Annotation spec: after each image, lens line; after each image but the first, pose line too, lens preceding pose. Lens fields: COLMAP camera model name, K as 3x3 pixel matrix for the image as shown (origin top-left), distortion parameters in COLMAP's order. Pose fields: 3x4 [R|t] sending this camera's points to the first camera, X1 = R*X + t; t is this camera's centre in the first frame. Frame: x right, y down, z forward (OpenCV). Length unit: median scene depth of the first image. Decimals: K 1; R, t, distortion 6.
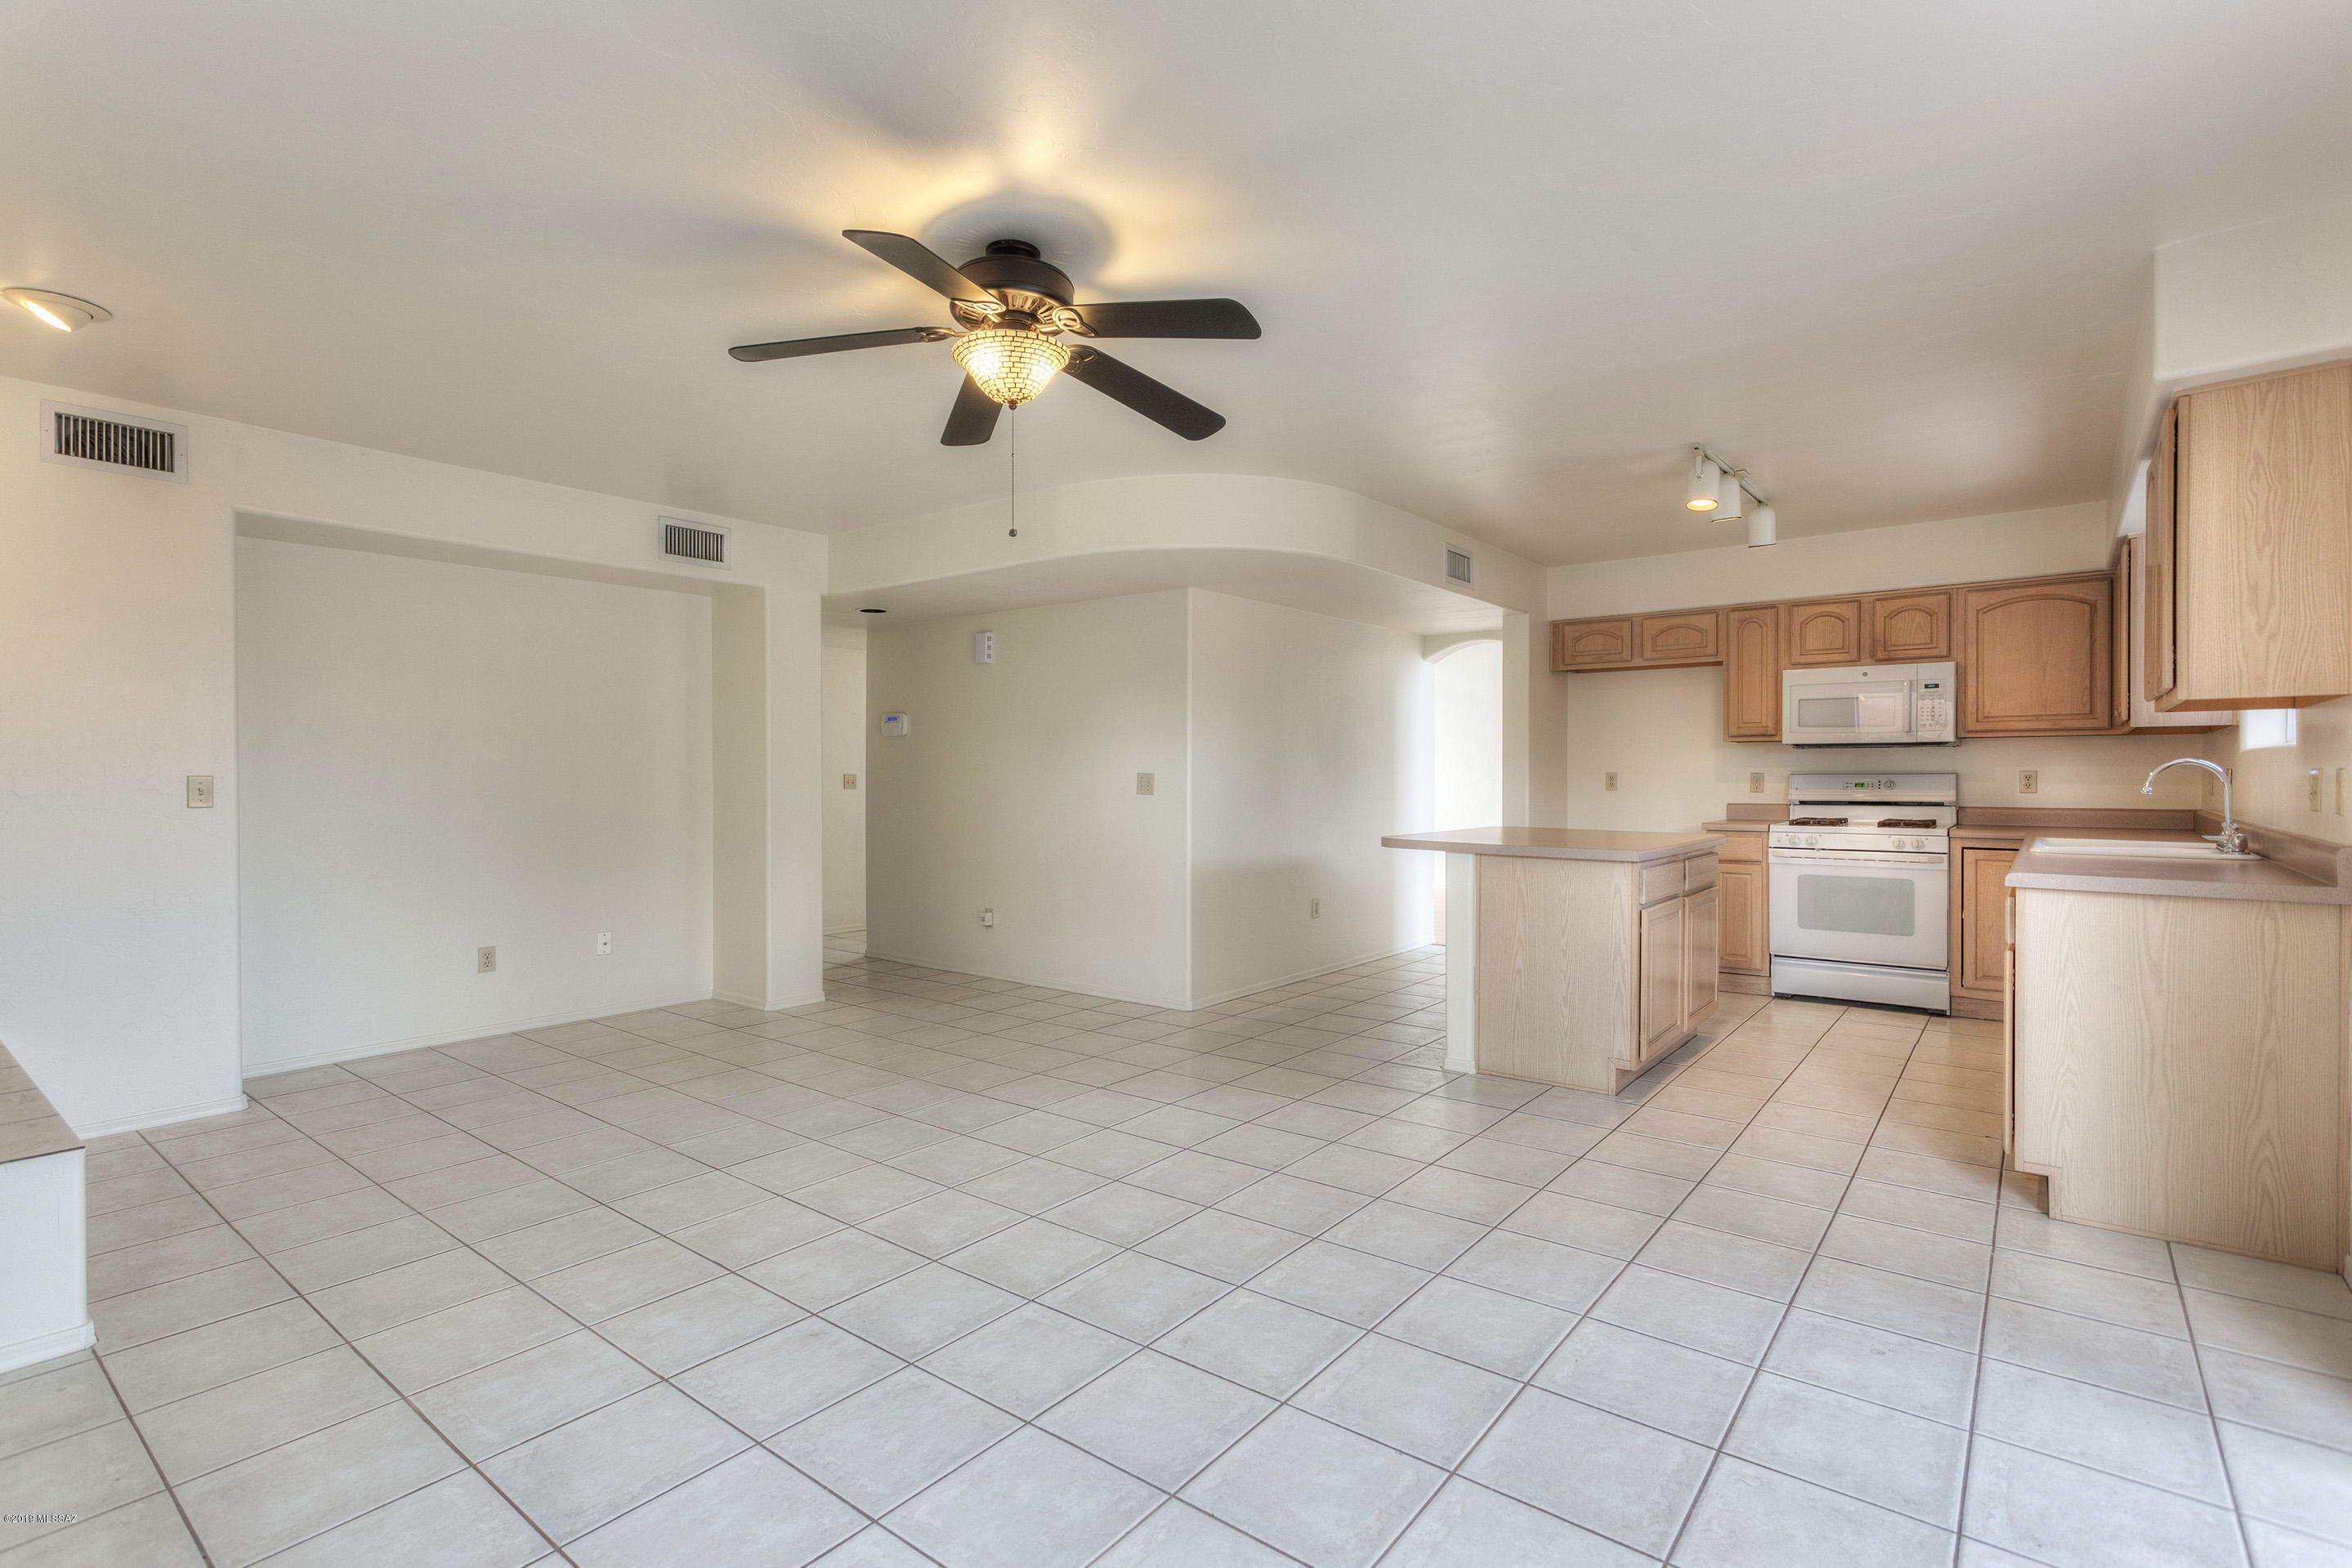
lens RADIAL K [[1113.1, 0, 1161.0], [0, 1113.1, 779.7], [0, 0, 1]] dist [0.004421, 0.002556]
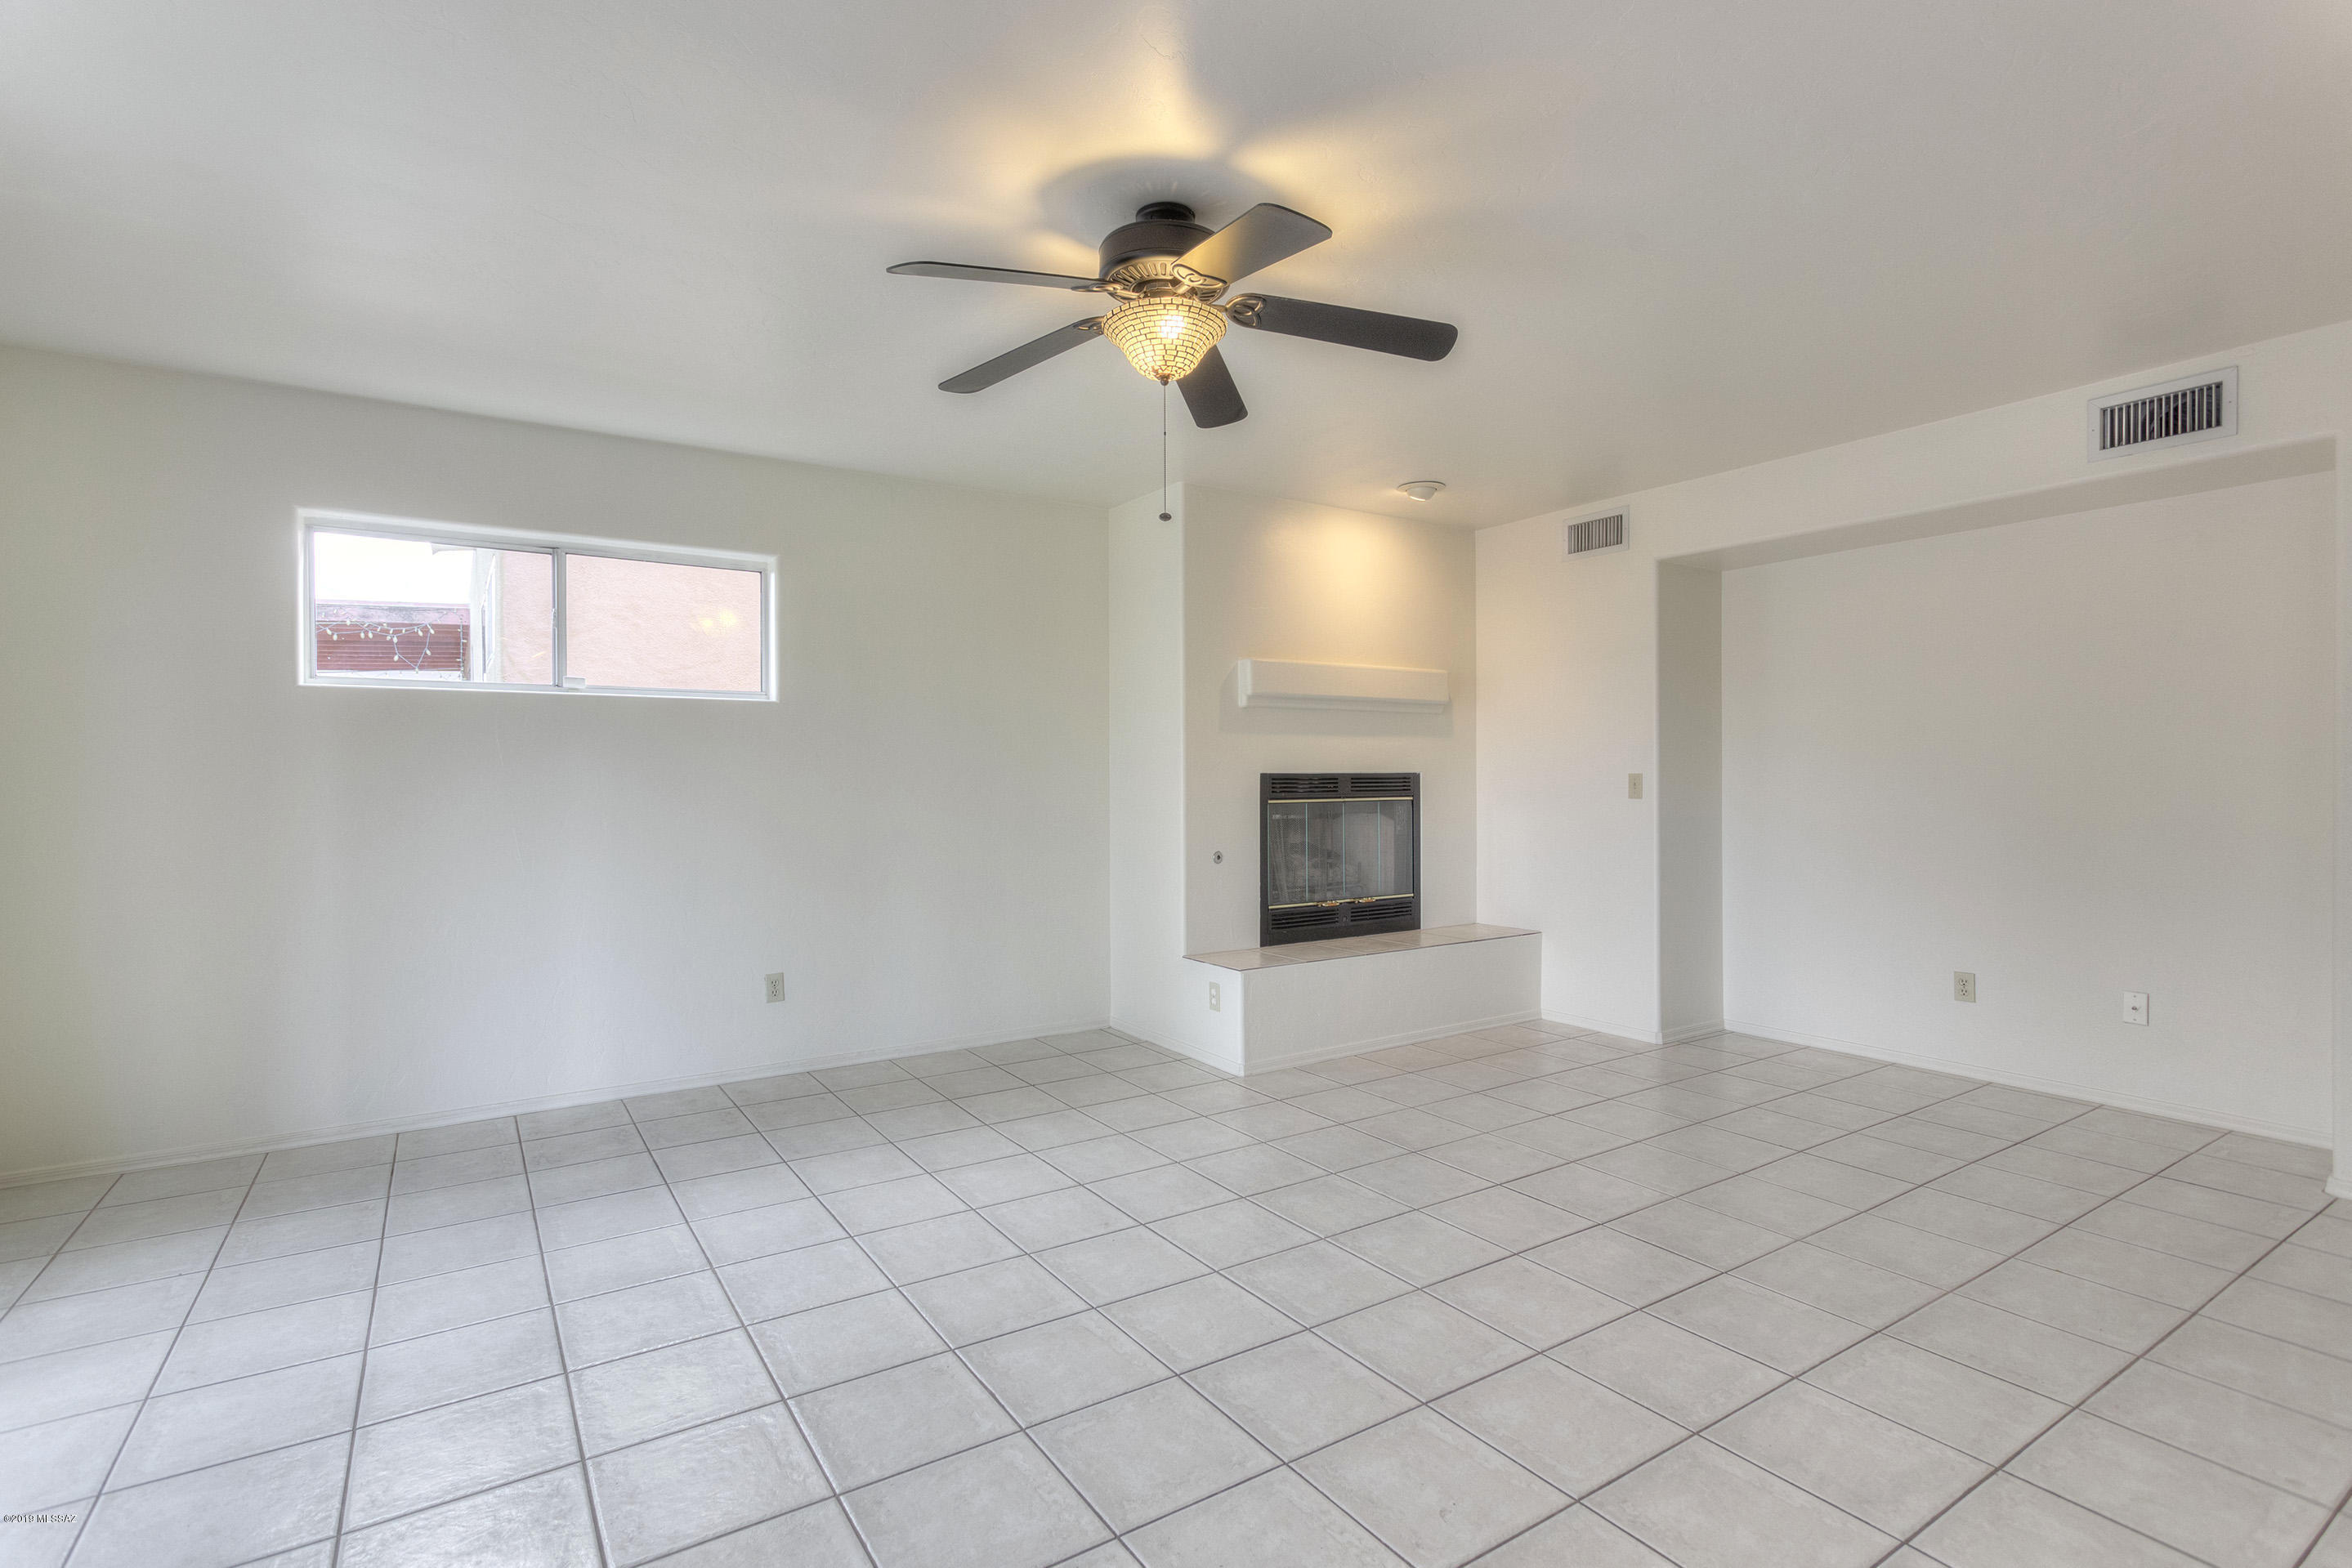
lens RADIAL K [[1113.1, 0, 1181.4], [0, 1113.1, 777.7], [0, 0, 1]] dist [0.004421, 0.002556]
pose [[-0.311272, 0.005102, -0.950307, 0.361146], [0.000205, 0.999986, 0.005302, -0.004320], [0.950321, 0.001455, -0.311269, 0.624412]]
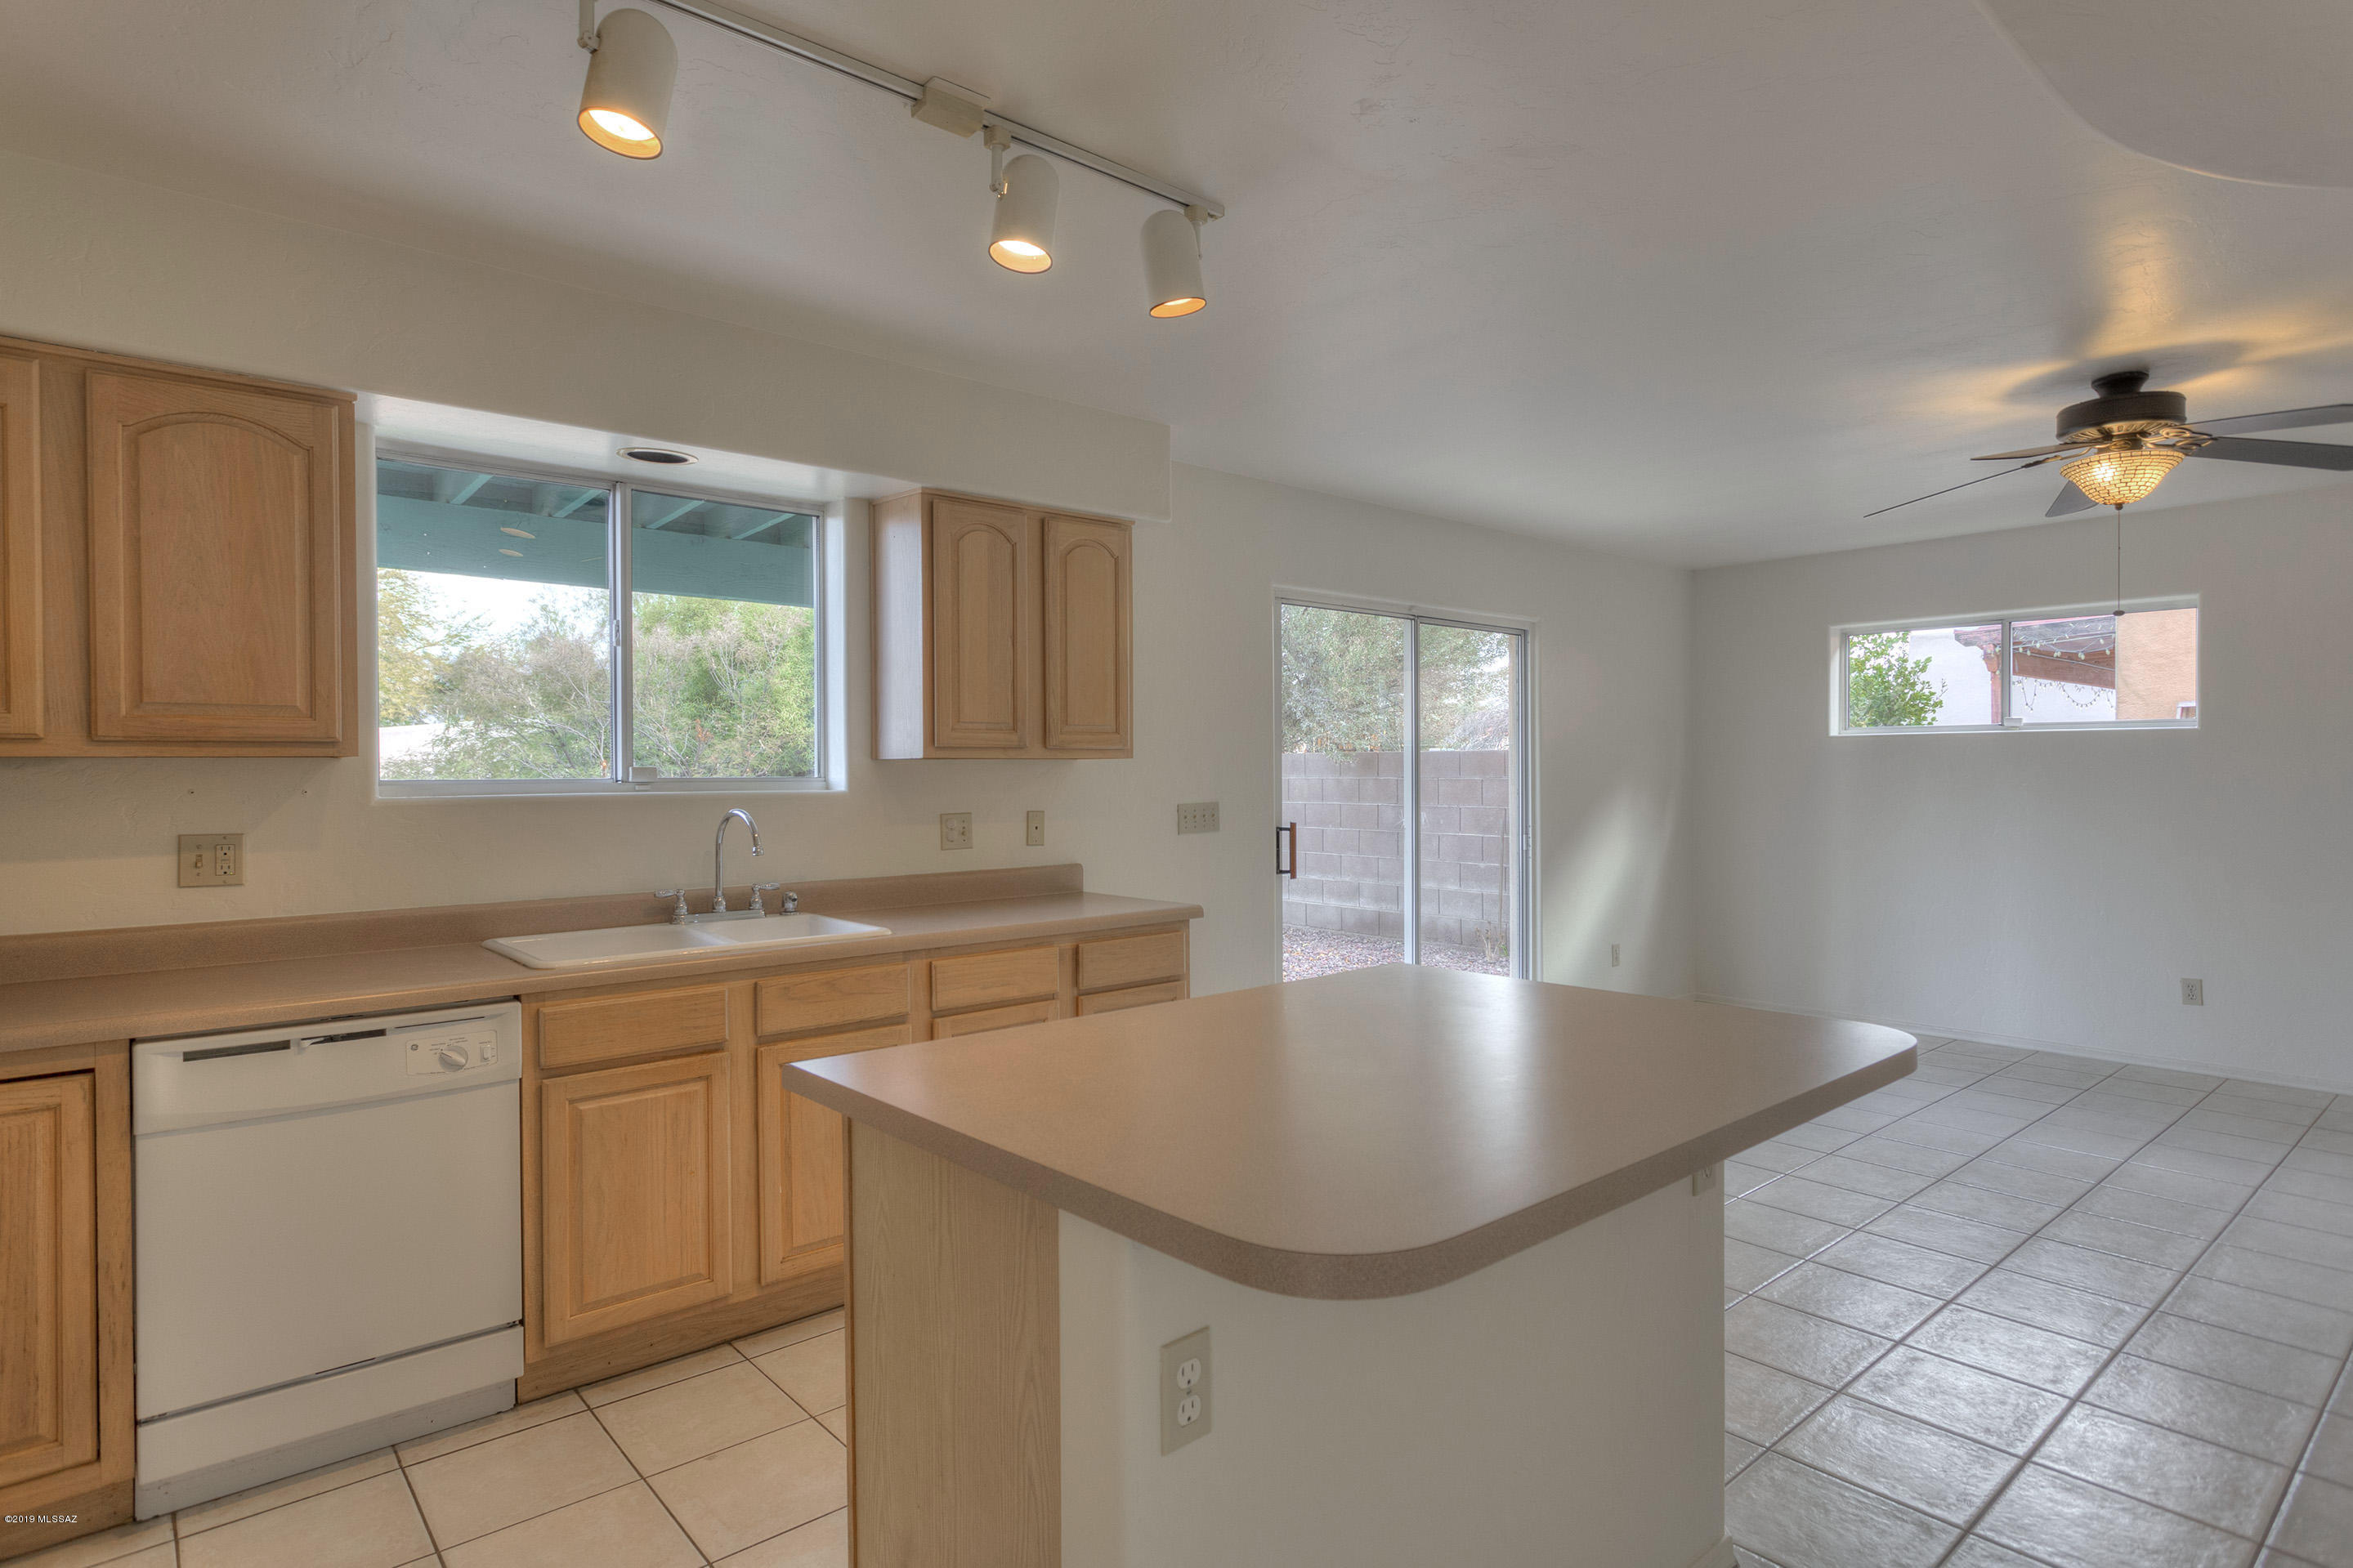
lens RADIAL K [[1245.8, 0, 1137.3], [0, 1245.8, 777.5], [0, 0, 1]] dist [0.000439, 0.002774]
pose [[-0.980005, 0.005247, 0.198906, 0.305331], [0.007558, 0.999912, 0.010861, -0.032457], [-0.198831, 0.012147, -0.979958, 1.198751]]
